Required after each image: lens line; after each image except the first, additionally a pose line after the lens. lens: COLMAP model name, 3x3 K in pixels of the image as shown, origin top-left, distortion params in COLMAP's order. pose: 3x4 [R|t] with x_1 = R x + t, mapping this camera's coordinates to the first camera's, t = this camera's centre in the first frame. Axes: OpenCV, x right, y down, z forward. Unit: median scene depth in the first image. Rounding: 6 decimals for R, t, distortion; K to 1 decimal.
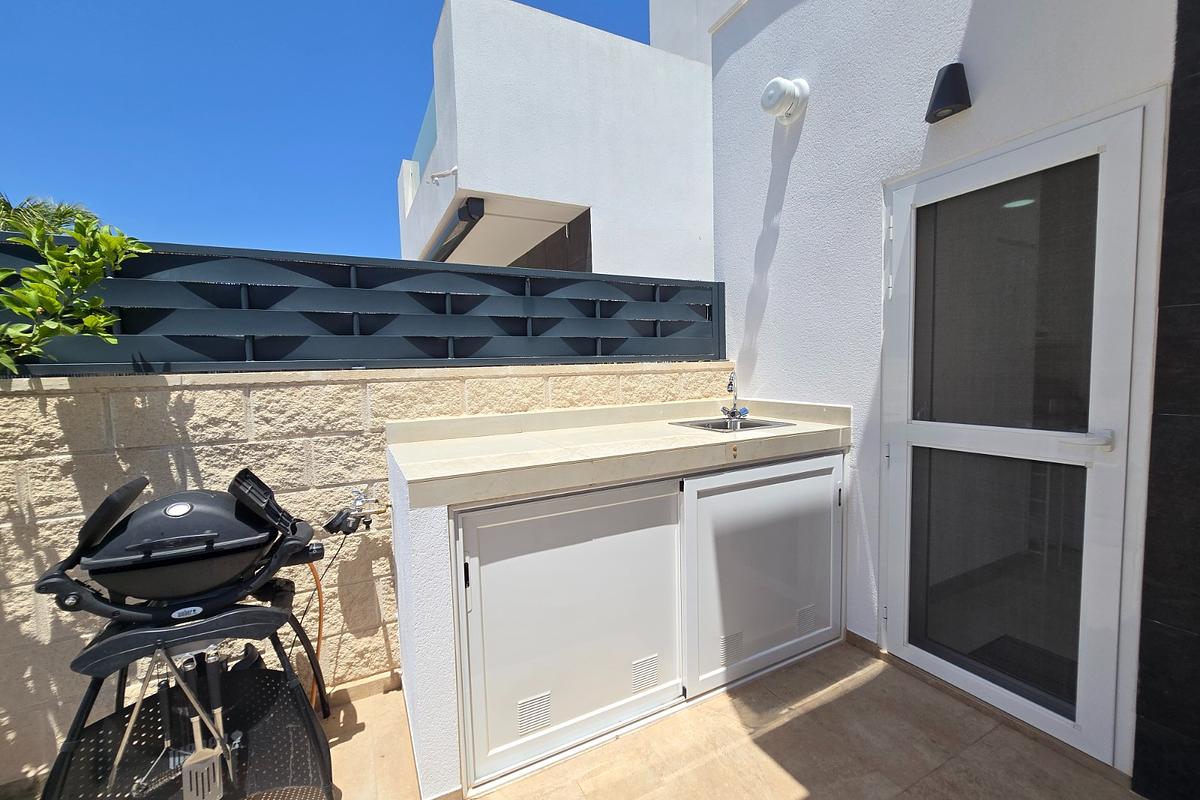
lens RADIAL K [[491.8, 0, 601.2], [0, 491.8, 407.3], [0, 0, 1]] dist [-0.001205, 0.000188]
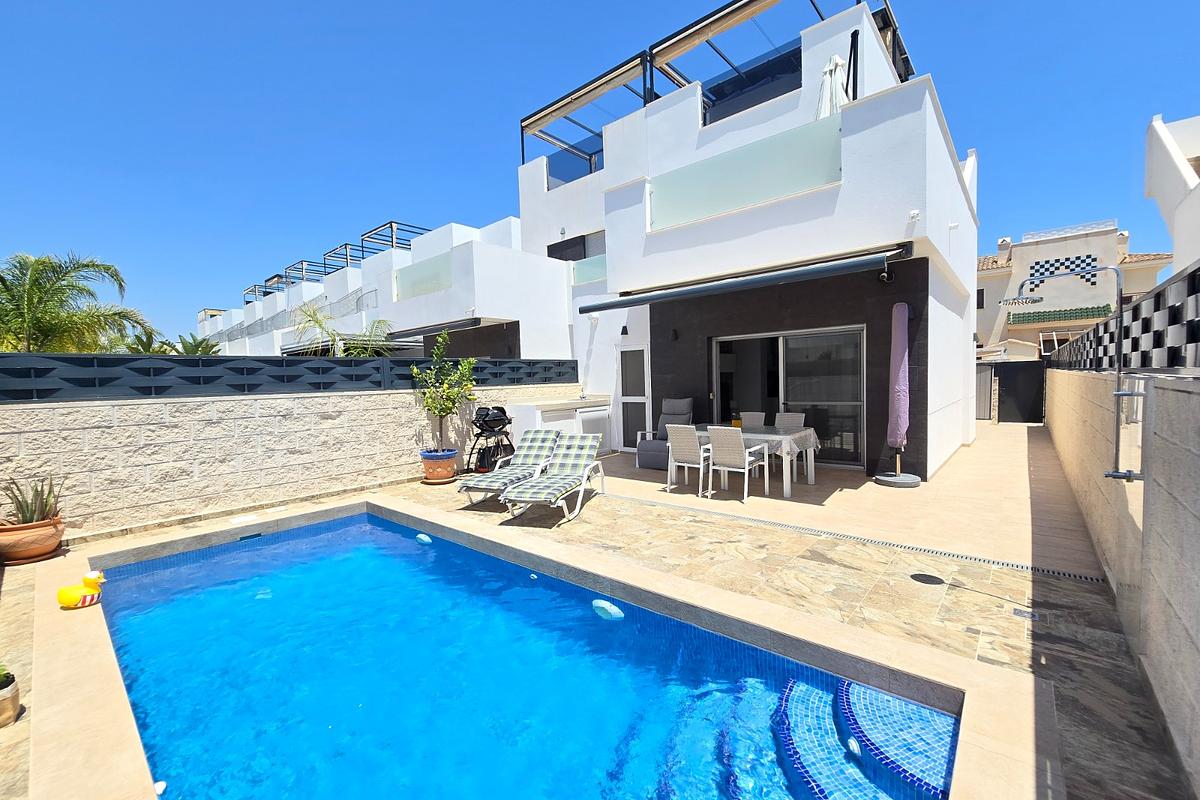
lens RADIAL K [[491.8, 0, 601.2], [0, 491.8, 407.3], [0, 0, 1]] dist [-0.001205, 0.000188]
pose [[0.928011, -0.022894, 0.371849, -1.181101], [0.033388, 0.999205, -0.021806, 0.207736], [-0.371054, 0.032651, 0.928037, -2.996952]]
